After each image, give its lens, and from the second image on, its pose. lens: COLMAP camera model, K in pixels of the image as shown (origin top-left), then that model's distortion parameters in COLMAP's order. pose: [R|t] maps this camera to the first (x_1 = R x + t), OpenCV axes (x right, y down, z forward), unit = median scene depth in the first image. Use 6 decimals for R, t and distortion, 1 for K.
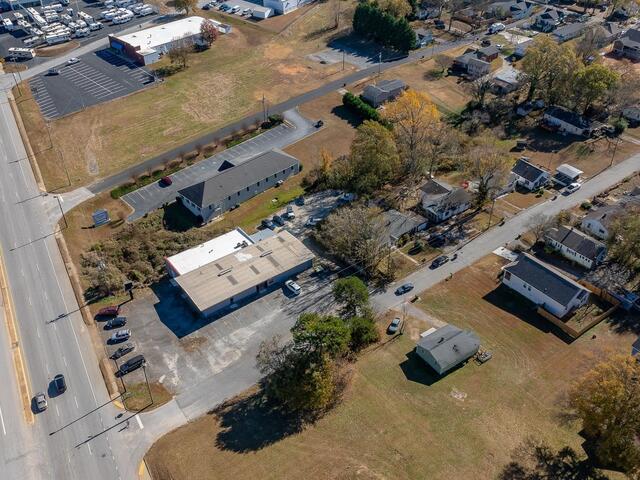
lens RADIAL K [[593.9, 0, 320.0], [0, 593.9, 240.0], [0, 0, 1]] dist [-0.013185, 0.023102]
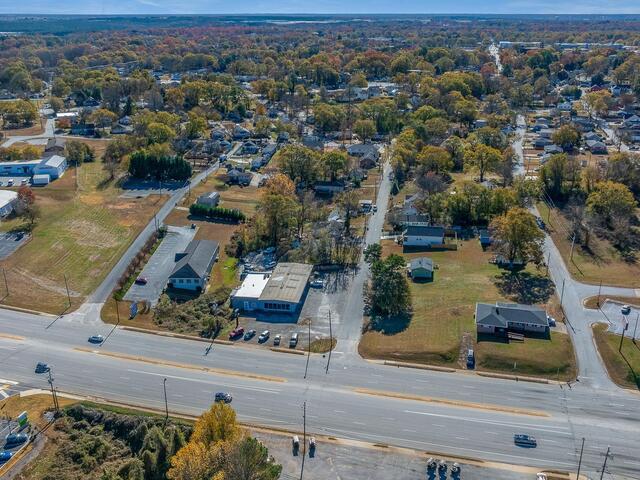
lens RADIAL K [[593.9, 0, 320.0], [0, 593.9, 240.0], [0, 0, 1]] dist [-0.013185, 0.023102]
pose [[0.712871, -0.241561, 0.658379, -0.773416], [0.421017, 0.898216, -0.126305, 0.132440], [-0.560856, 0.367228, 0.742013, -0.135641]]
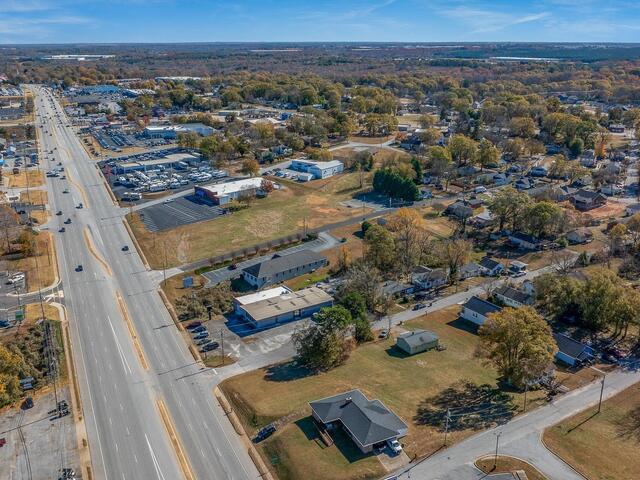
lens RADIAL K [[584.5, 0, 320.0], [0, 584.5, 240.0], [0, 0, 1]] dist [-0.004824, -0.010002]
pose [[0.997581, 0.025417, -0.064696, 0.037174], [-0.044743, 0.947090, -0.317836, 0.274755], [0.053194, 0.319961, 0.945936, -0.331855]]
